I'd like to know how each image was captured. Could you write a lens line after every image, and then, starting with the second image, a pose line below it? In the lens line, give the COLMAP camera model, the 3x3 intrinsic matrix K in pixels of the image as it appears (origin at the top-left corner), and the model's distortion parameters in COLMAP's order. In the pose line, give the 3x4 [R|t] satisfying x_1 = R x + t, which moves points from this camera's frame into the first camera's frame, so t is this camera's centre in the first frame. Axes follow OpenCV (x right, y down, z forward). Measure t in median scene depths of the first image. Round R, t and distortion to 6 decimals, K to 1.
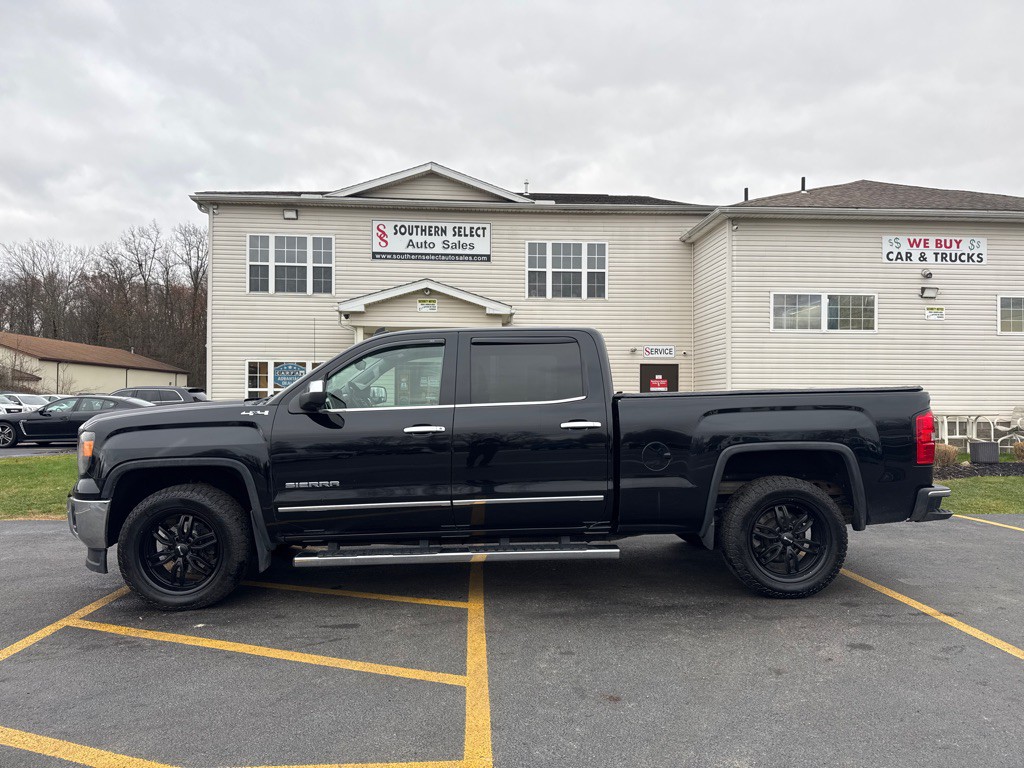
lens RADIAL K [[709.2, 0, 516.8], [0, 709.2, 399.1], [0, 0, 1]] dist [0.038815, -0.036210]
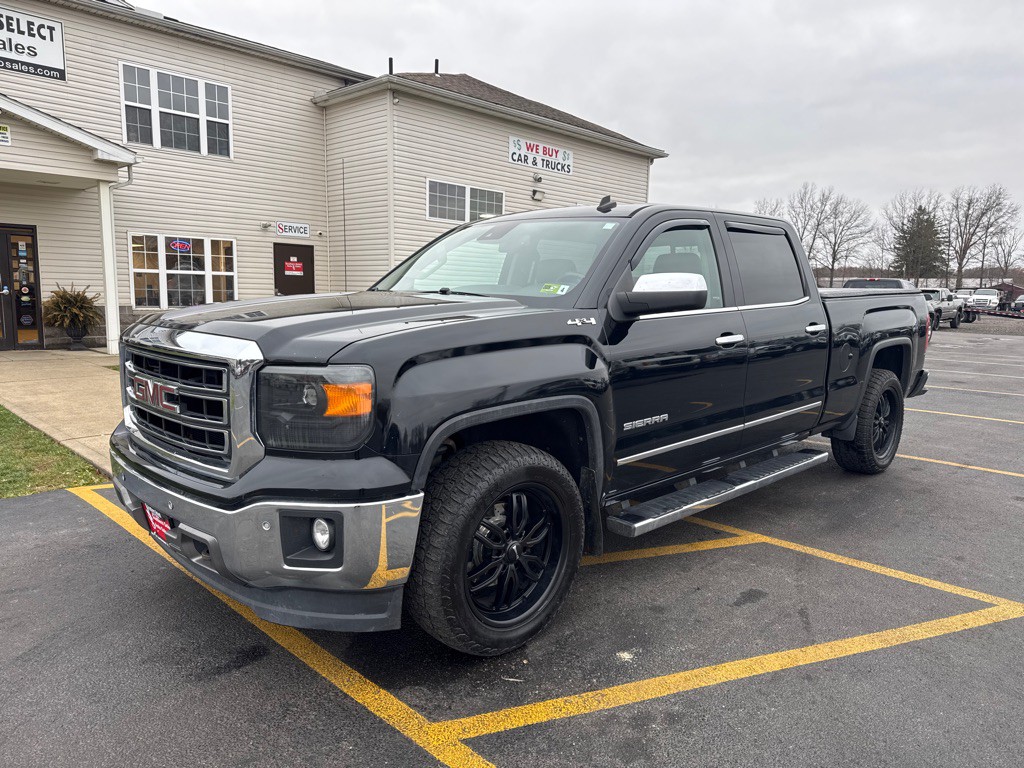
lens RADIAL K [[709.2, 0, 516.8], [0, 709.2, 399.1], [0, 0, 1]] dist [0.038815, -0.036210]
pose [[0.736464, -0.088128, 0.670711, -0.213268], [-0.022183, 0.987799, 0.154149, -0.001727], [-0.676112, -0.128403, 0.725524, 0.145880]]
